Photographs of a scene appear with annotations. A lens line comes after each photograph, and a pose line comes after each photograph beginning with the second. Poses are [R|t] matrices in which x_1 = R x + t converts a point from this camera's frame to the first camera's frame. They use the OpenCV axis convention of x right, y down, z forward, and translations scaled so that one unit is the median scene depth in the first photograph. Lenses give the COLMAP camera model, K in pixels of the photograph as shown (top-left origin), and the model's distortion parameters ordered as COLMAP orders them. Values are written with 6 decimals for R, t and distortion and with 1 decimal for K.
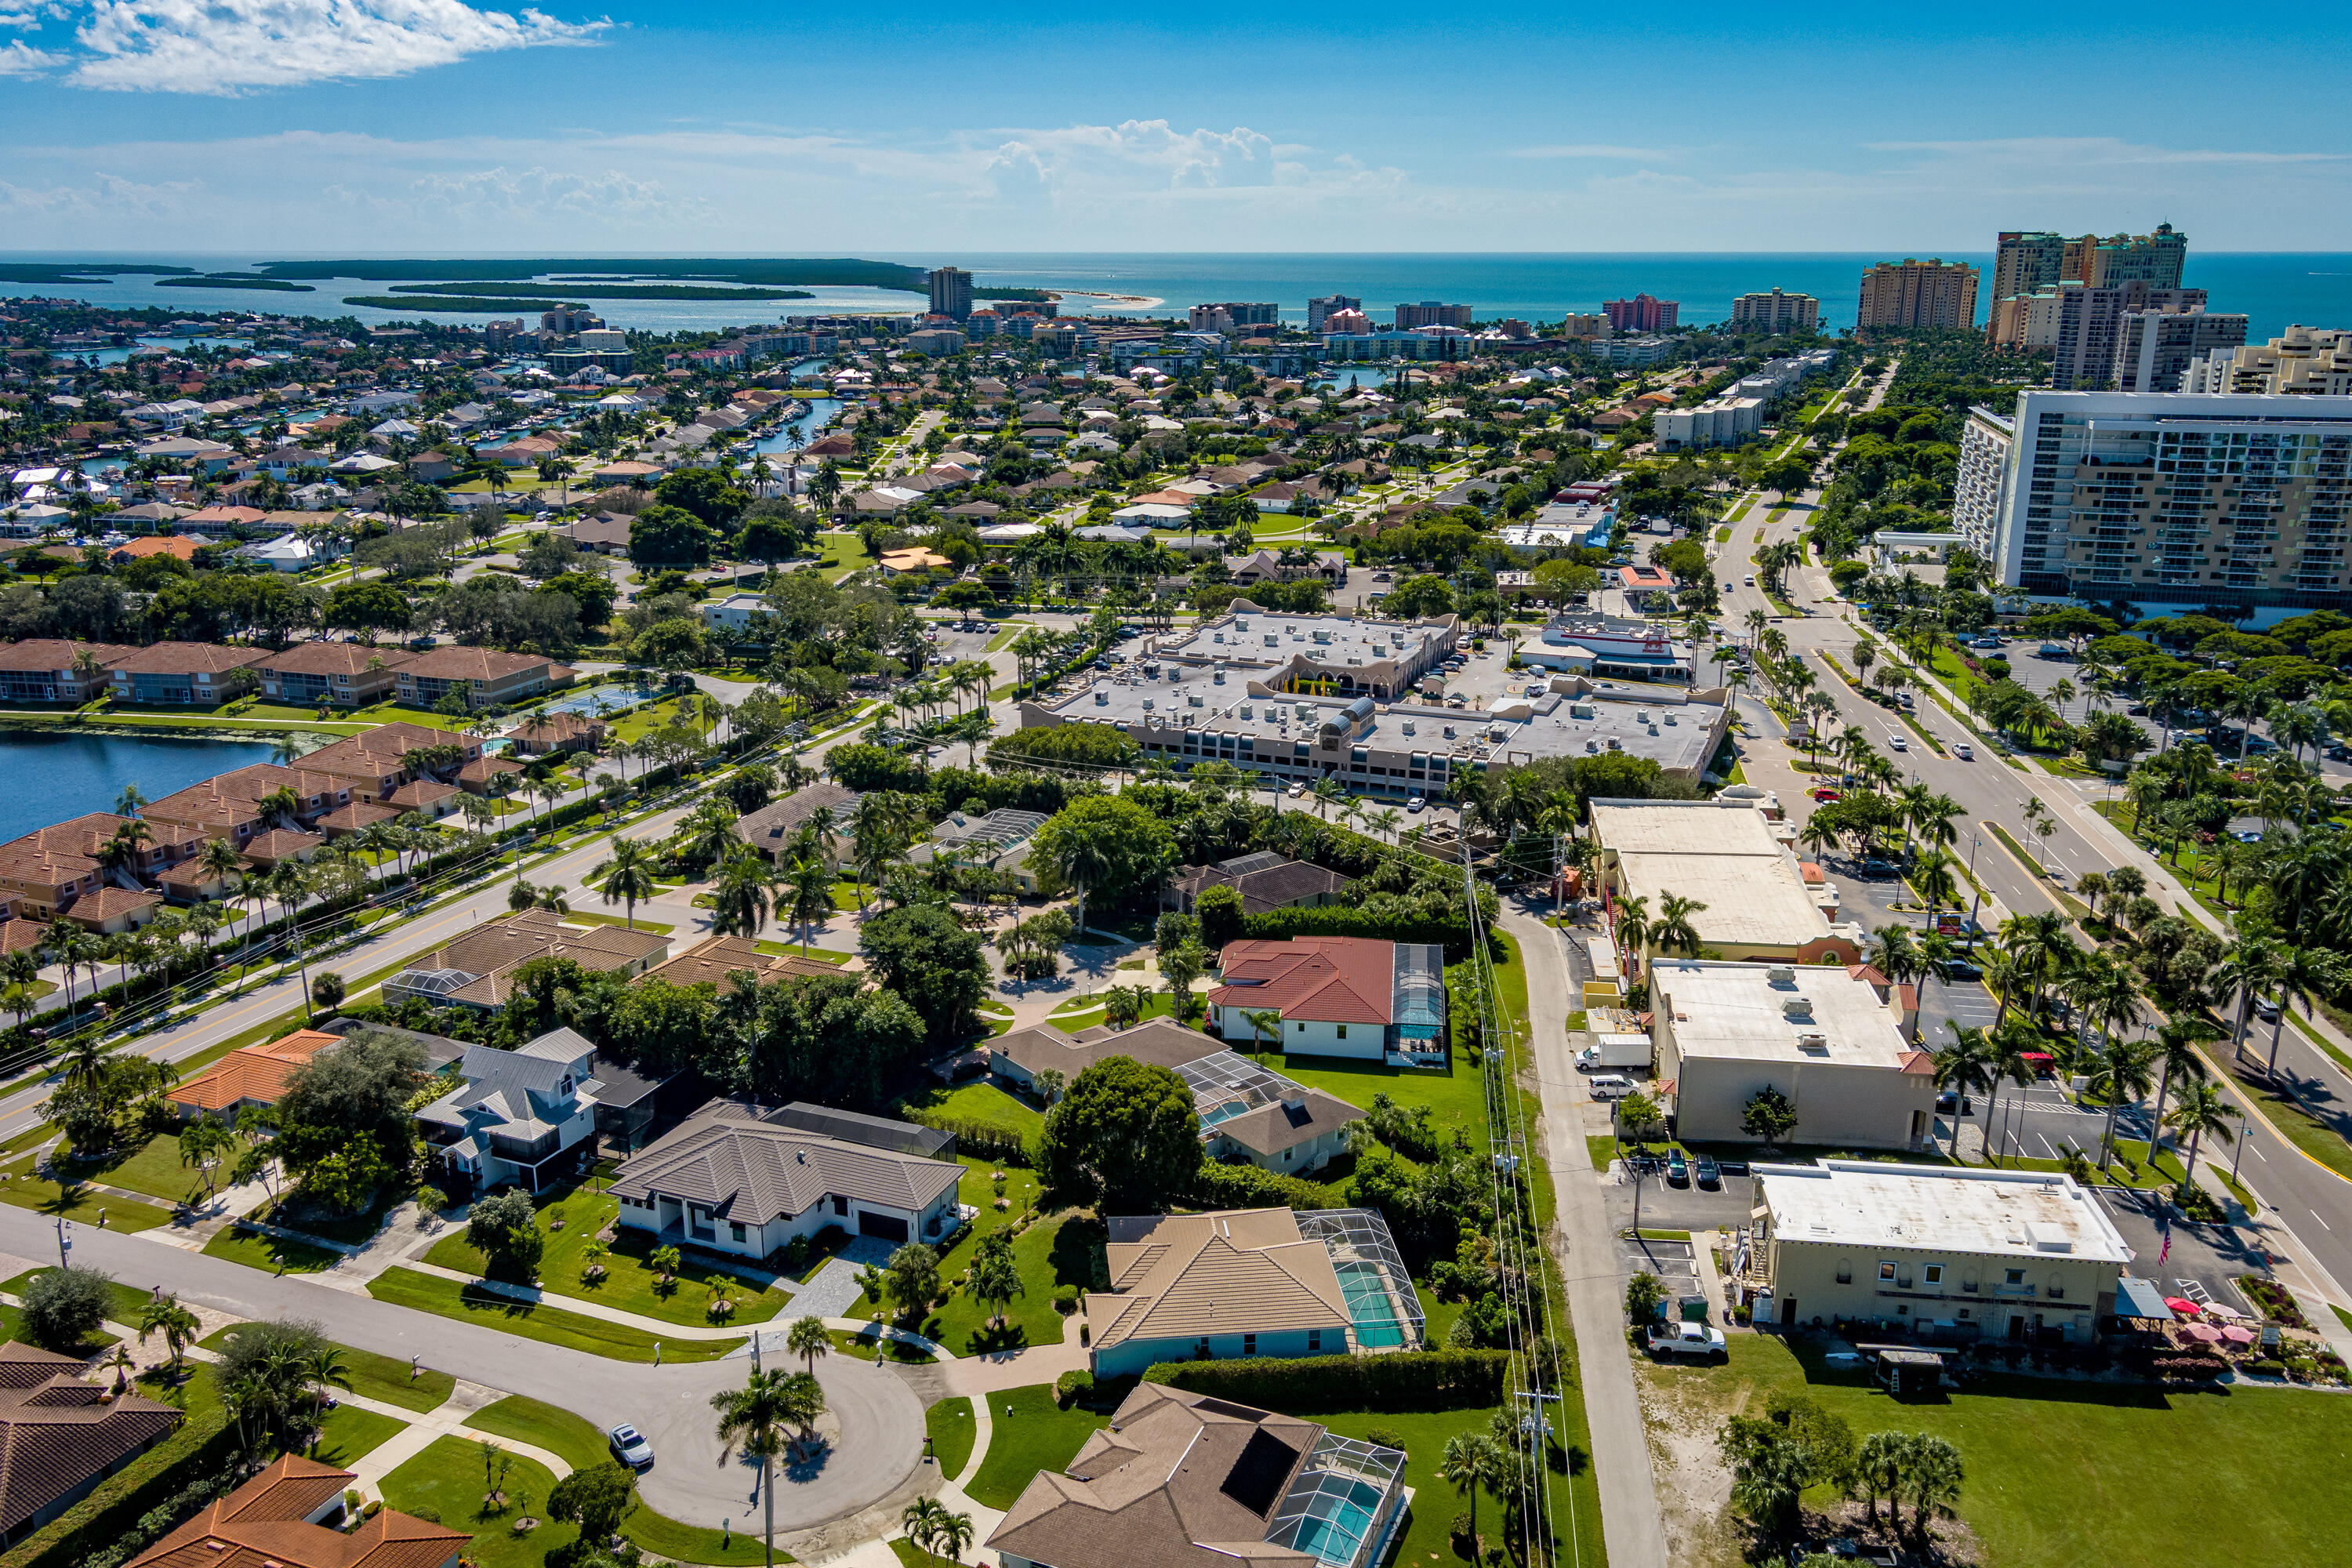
lens RADIAL K [[1873.2, 0, 1176.0], [0, 1873.2, 784.0], [0, 0, 1]] dist [0.047371, -0.077648]
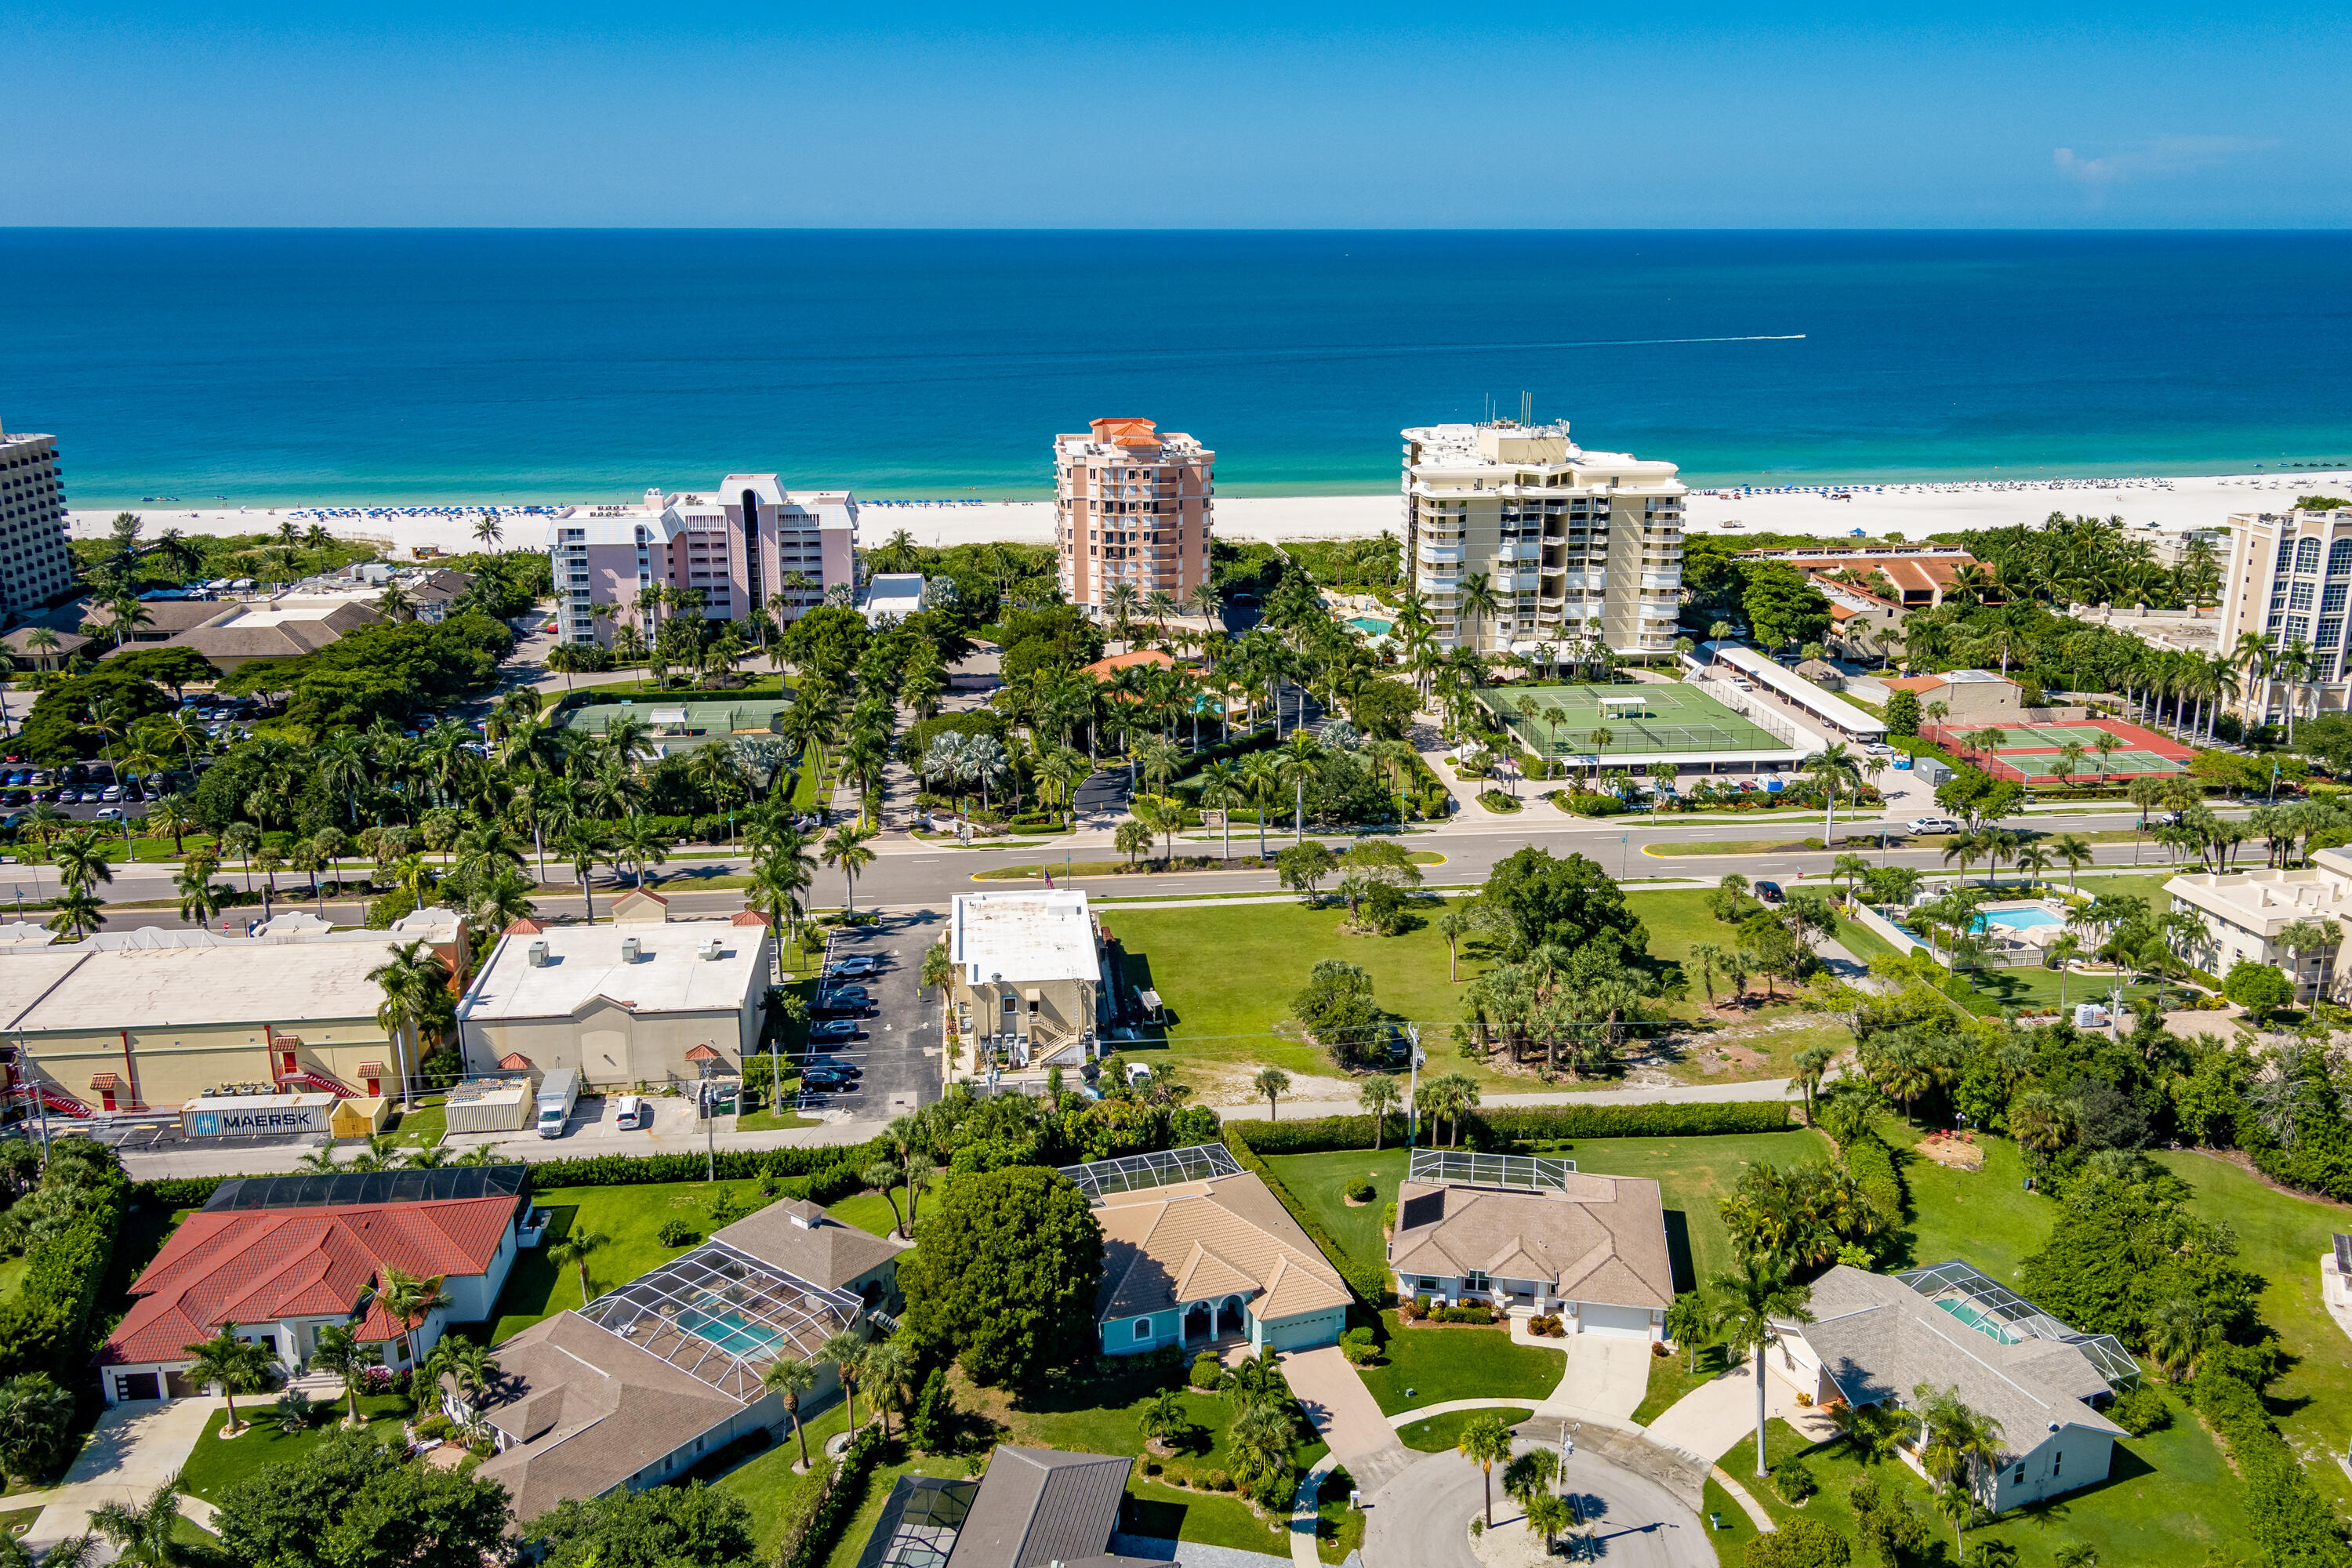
lens RADIAL K [[1963.1, 0, 1176.0], [0, 1963.1, 784.0], [0, 0, 1]] dist [0.065446, -0.103326]
pose [[-0.225490, -0.269138, 0.936333, -0.674749], [0.271965, 0.905489, 0.325767, -0.217732], [-0.935516, 0.328107, -0.130982, 0.857535]]
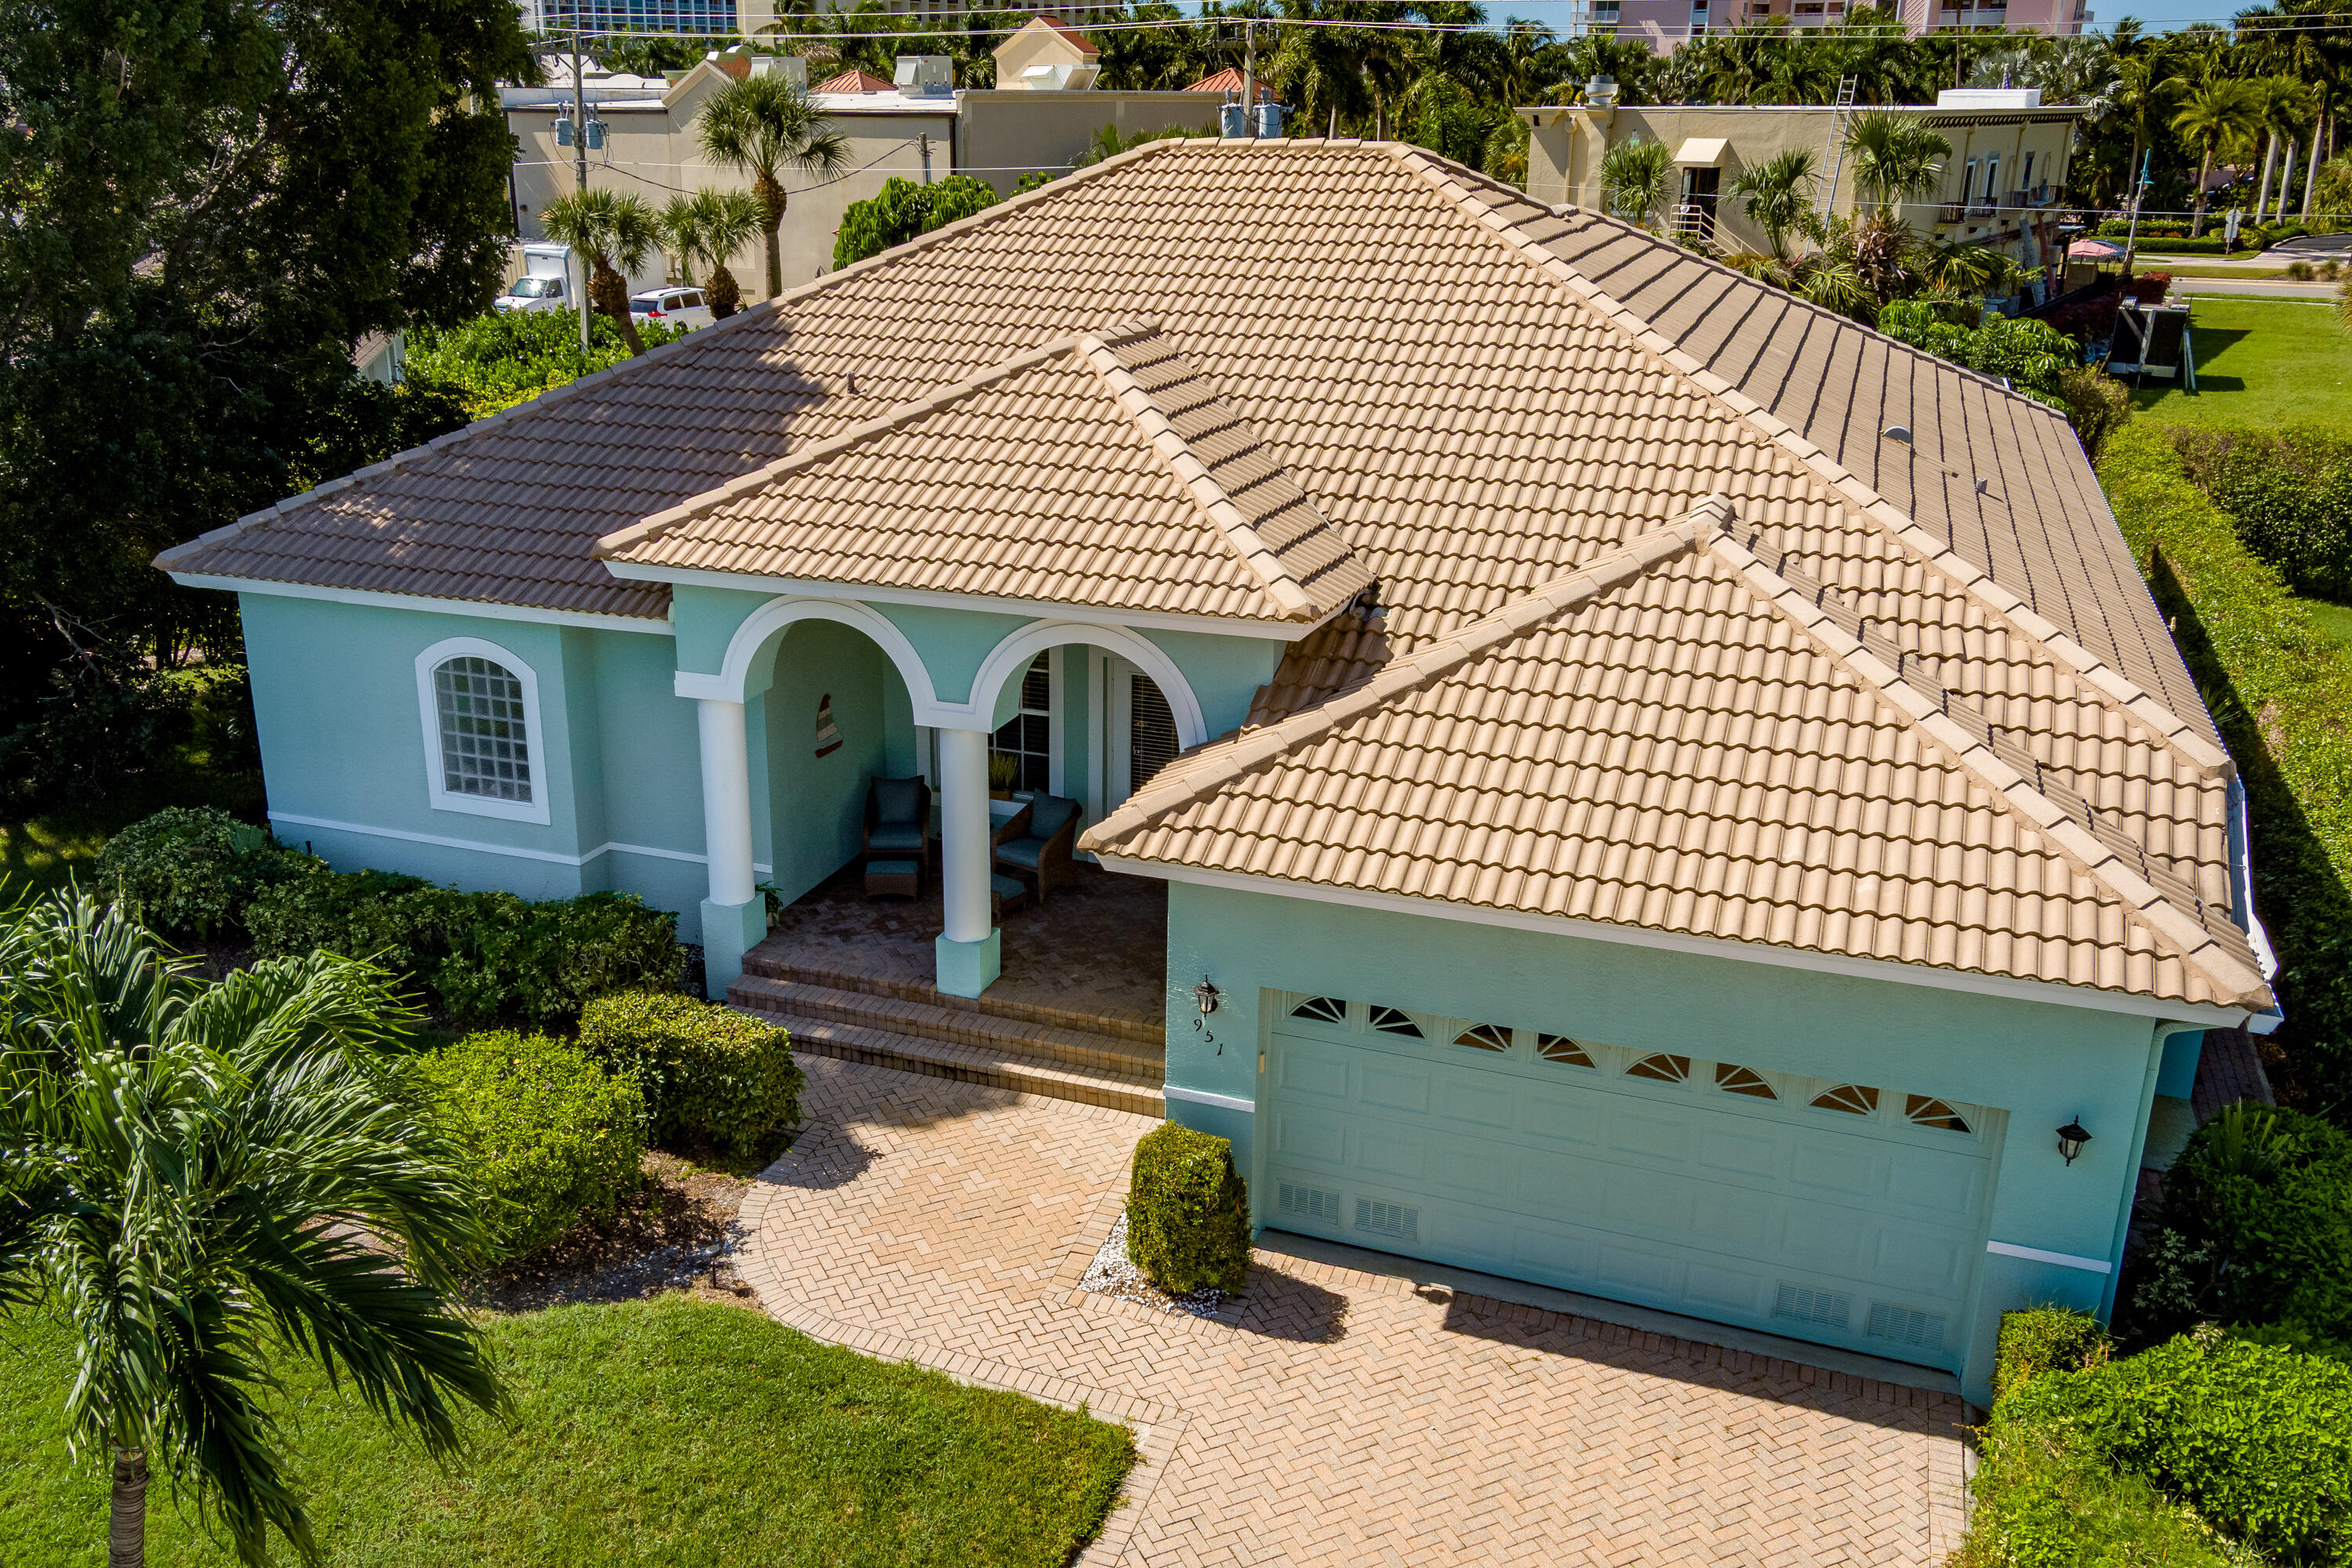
lens RADIAL K [[2009.8, 0, 1093.3], [0, 2009.8, 812.7], [0, 0, 1]] dist [0.018251, -0.002148]
pose [[0.458657, -0.297043, 0.837496, -0.102269], [0.244621, 0.948267, 0.202364, 0.200270], [-0.854280, 0.112054, 0.507592, 0.758180]]
